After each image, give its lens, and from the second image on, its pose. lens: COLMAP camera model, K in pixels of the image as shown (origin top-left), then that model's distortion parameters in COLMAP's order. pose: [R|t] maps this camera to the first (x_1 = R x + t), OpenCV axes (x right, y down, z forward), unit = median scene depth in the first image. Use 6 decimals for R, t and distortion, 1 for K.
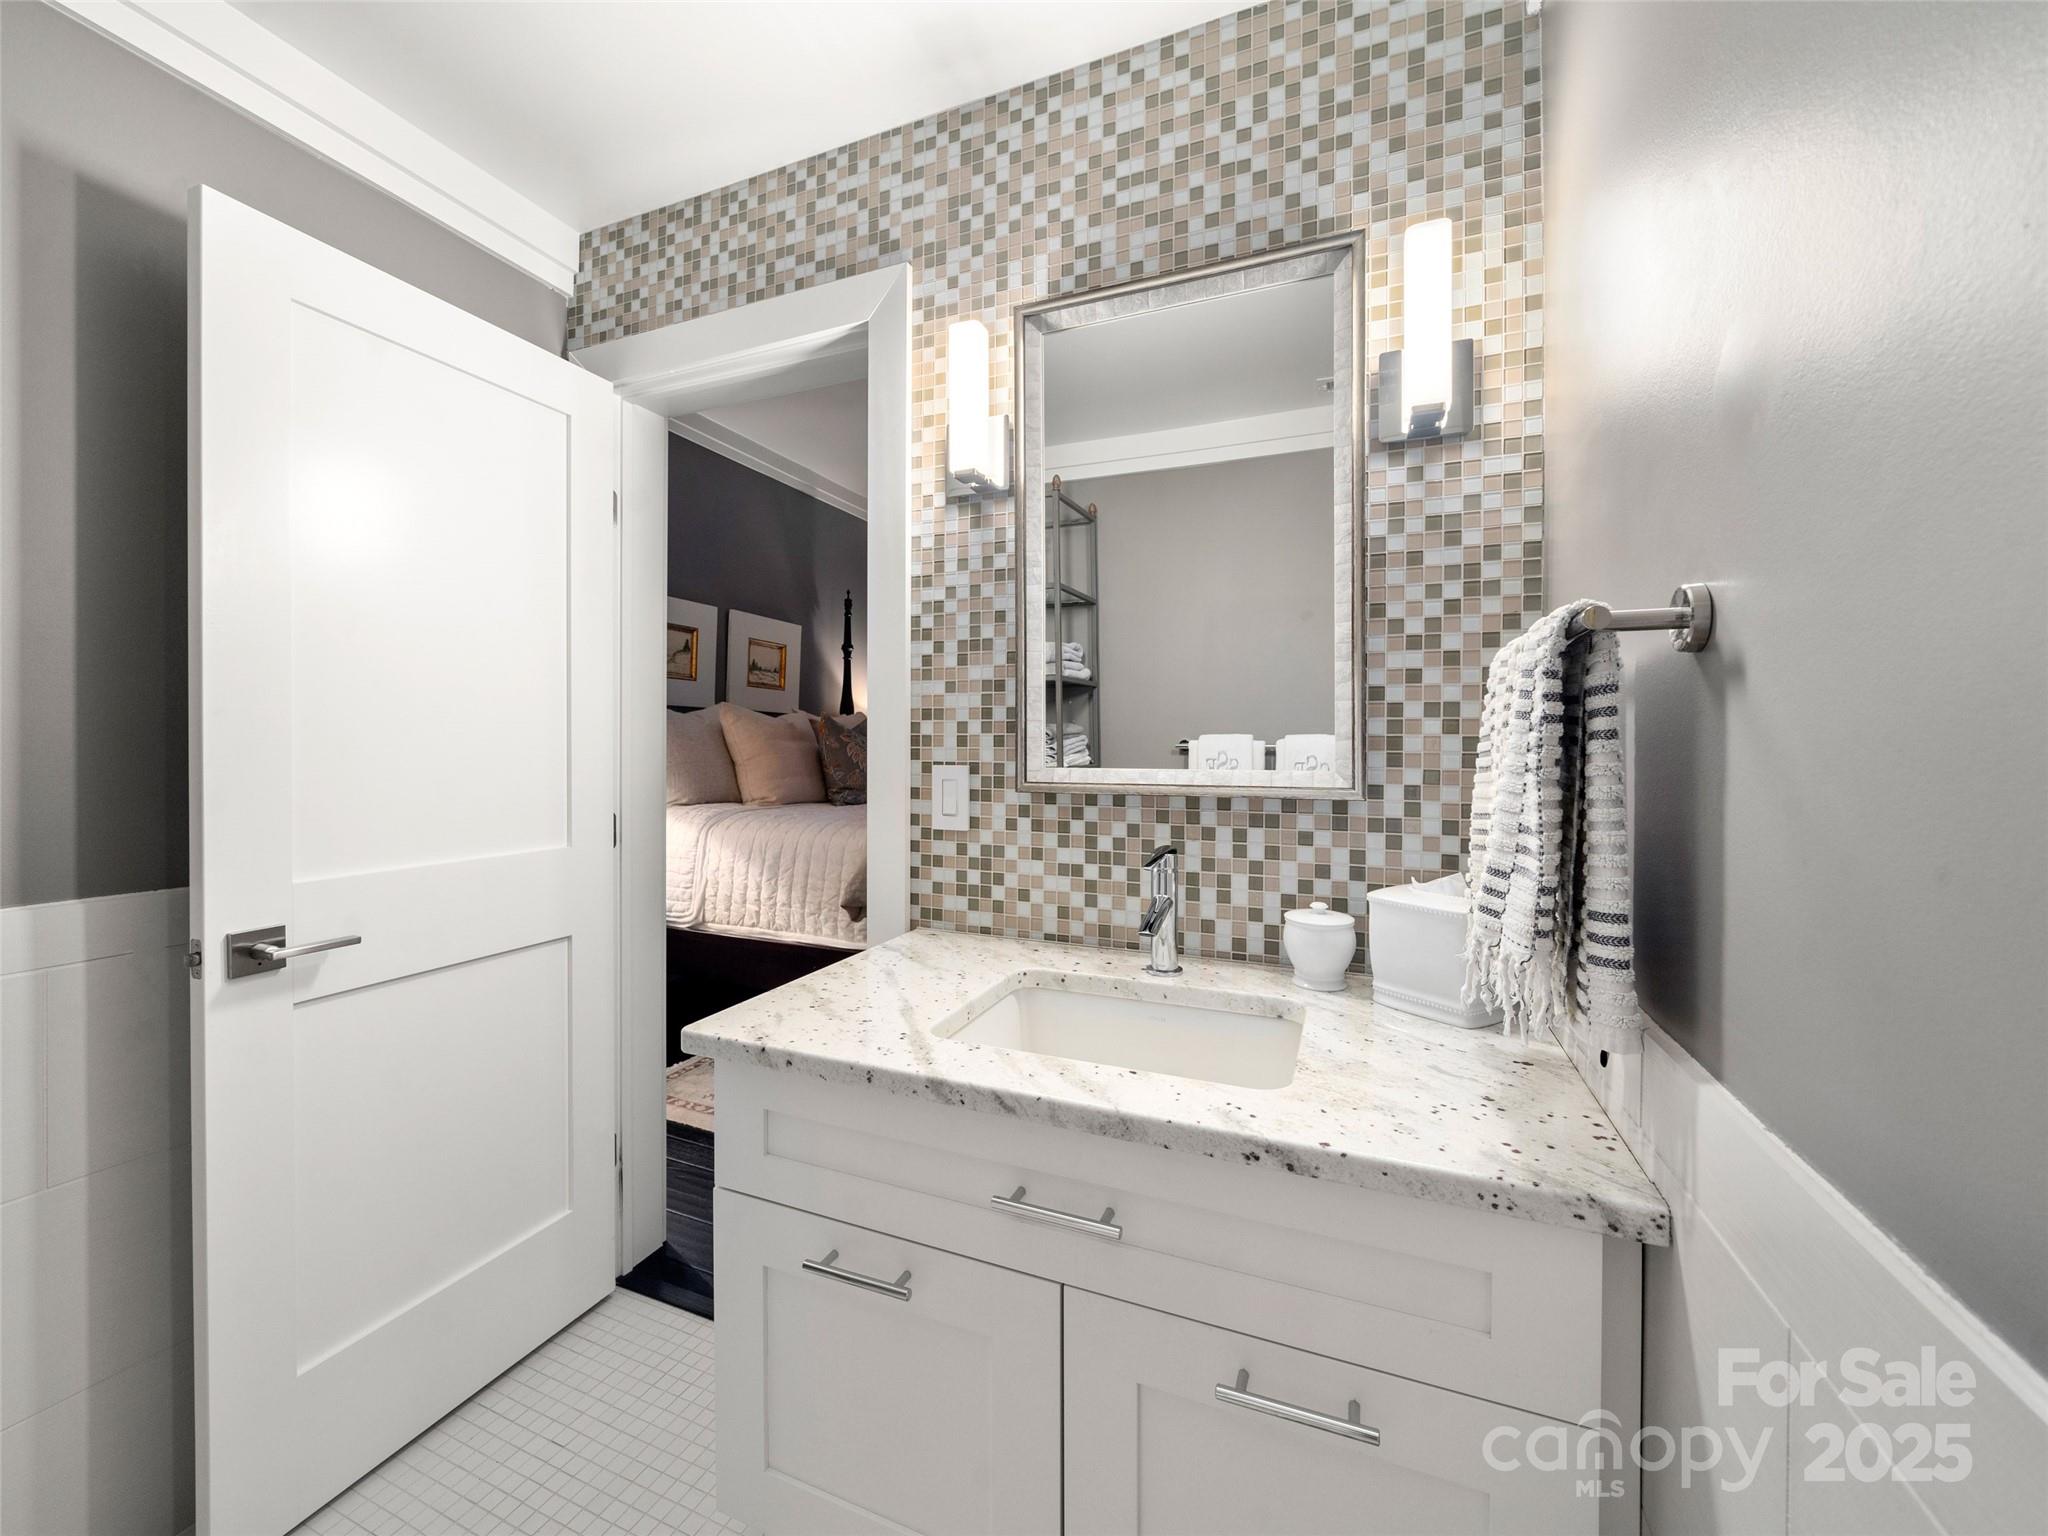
lens RADIAL K [[800.7, 0, 1019.3], [0, 800.7, 751.8], [0, 0, 1]] dist [-0.003438, -0.001376]
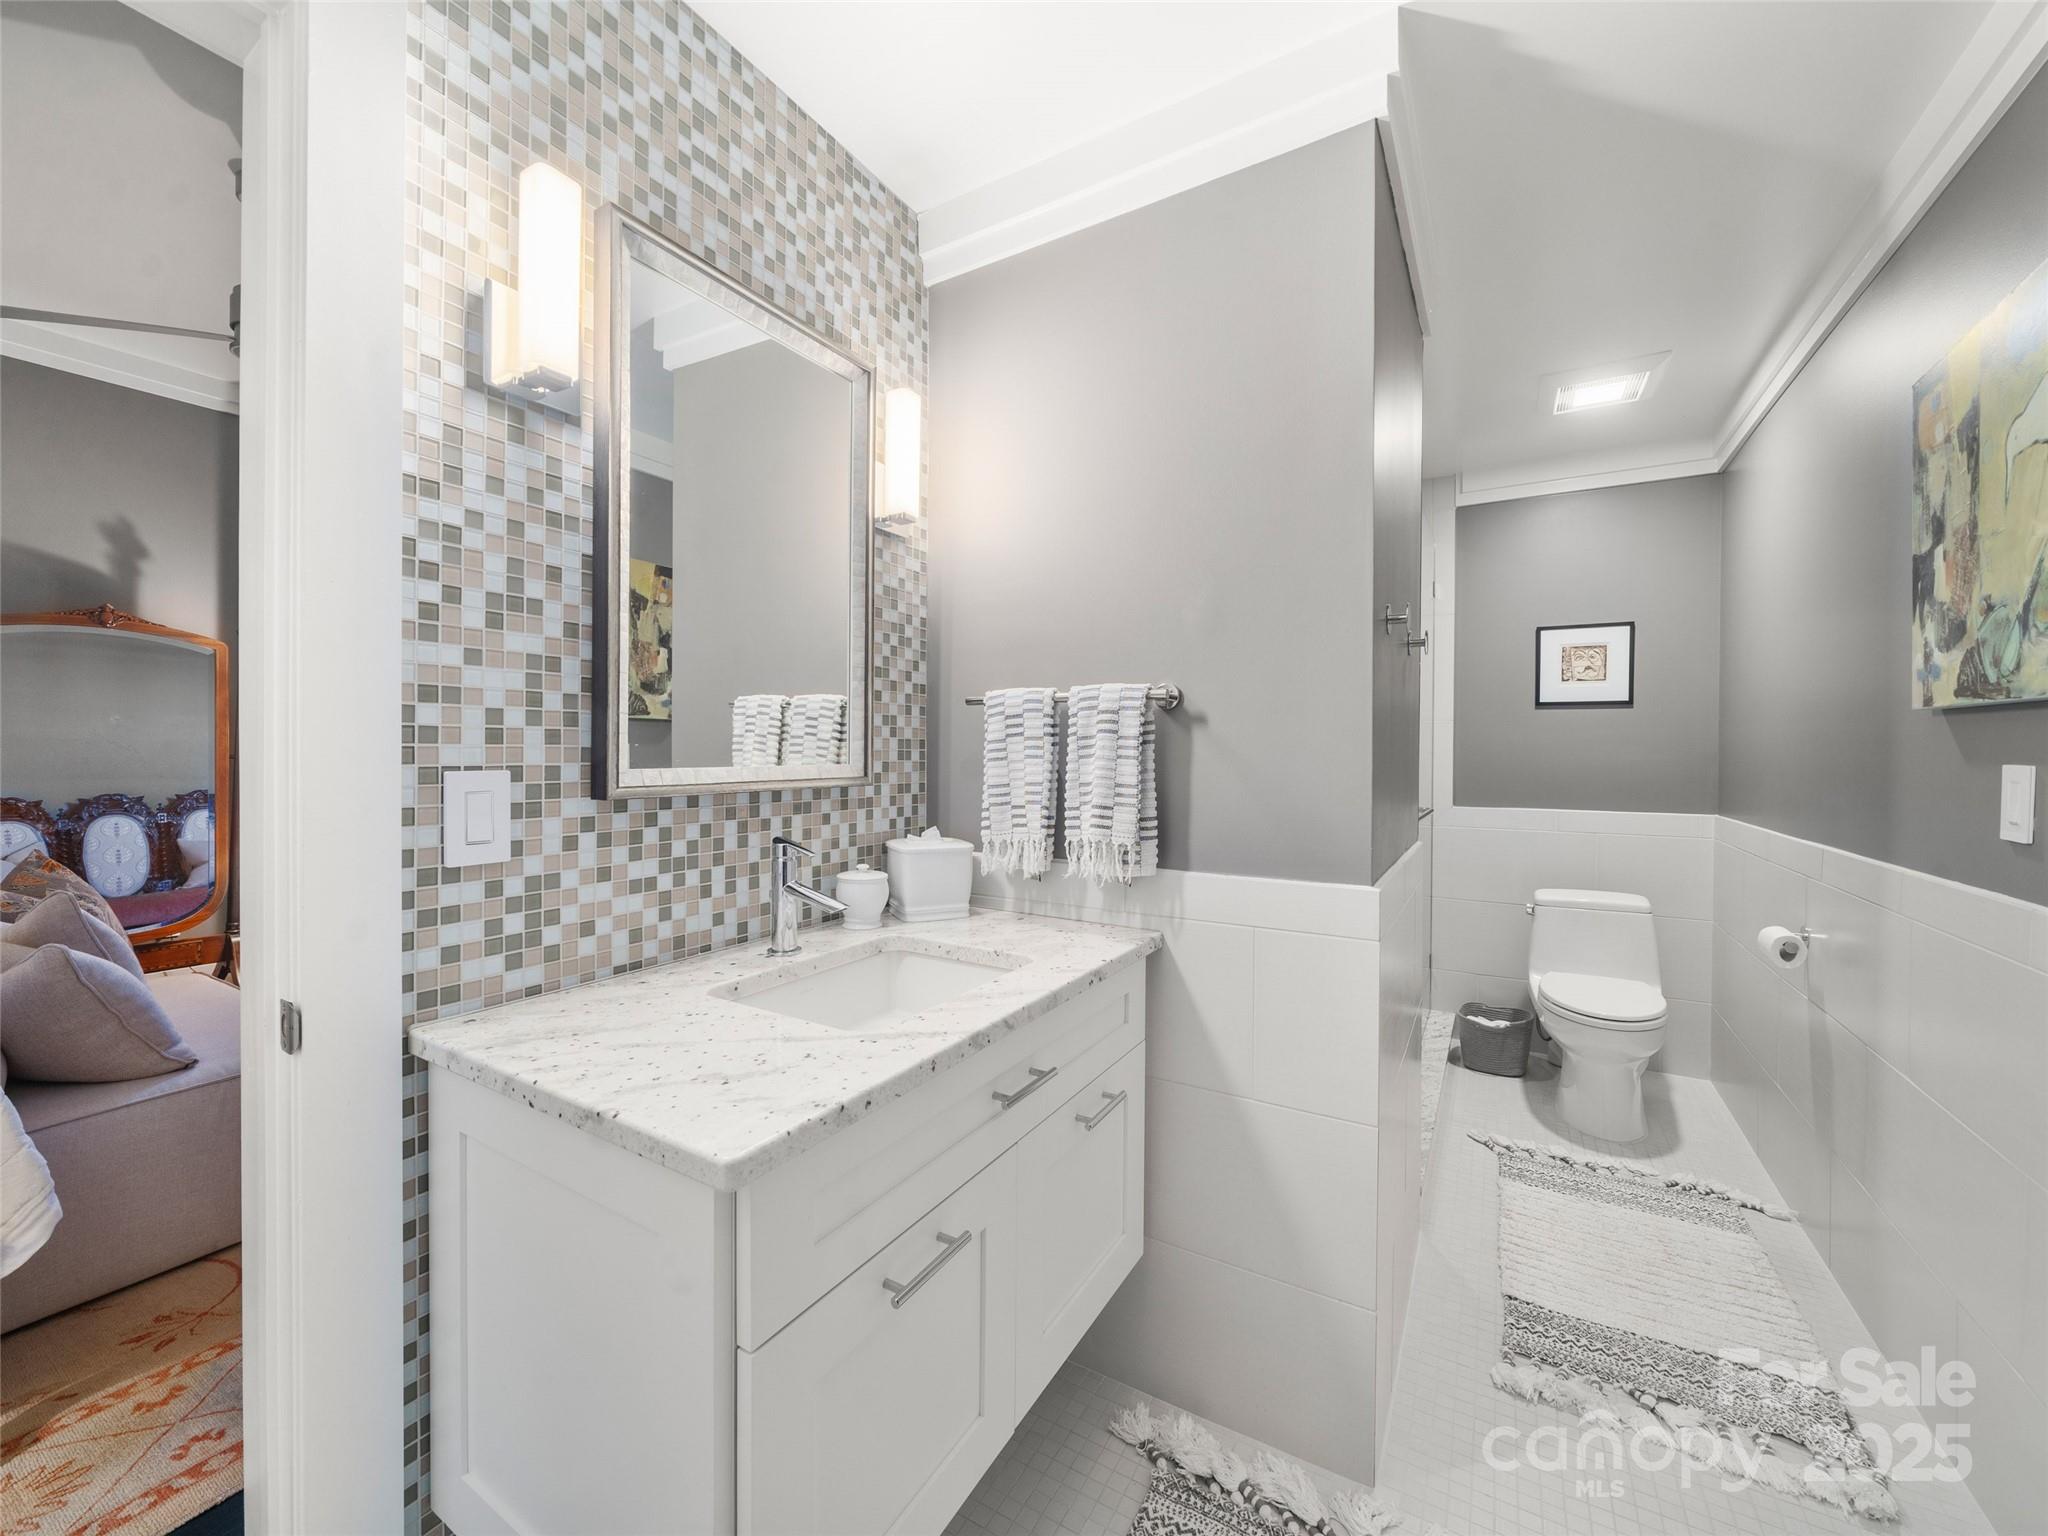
lens RADIAL K [[800.7, 0, 1021.9], [0, 800.7, 760.4], [0, 0, 1]] dist [-0.003438, -0.001376]
pose [[0.143123, -0.016105, 0.989574, -0.734462], [0.002404, 0.999870, 0.015925, -0.001995], [-0.989702, 0.000099, 0.143143, 0.458392]]
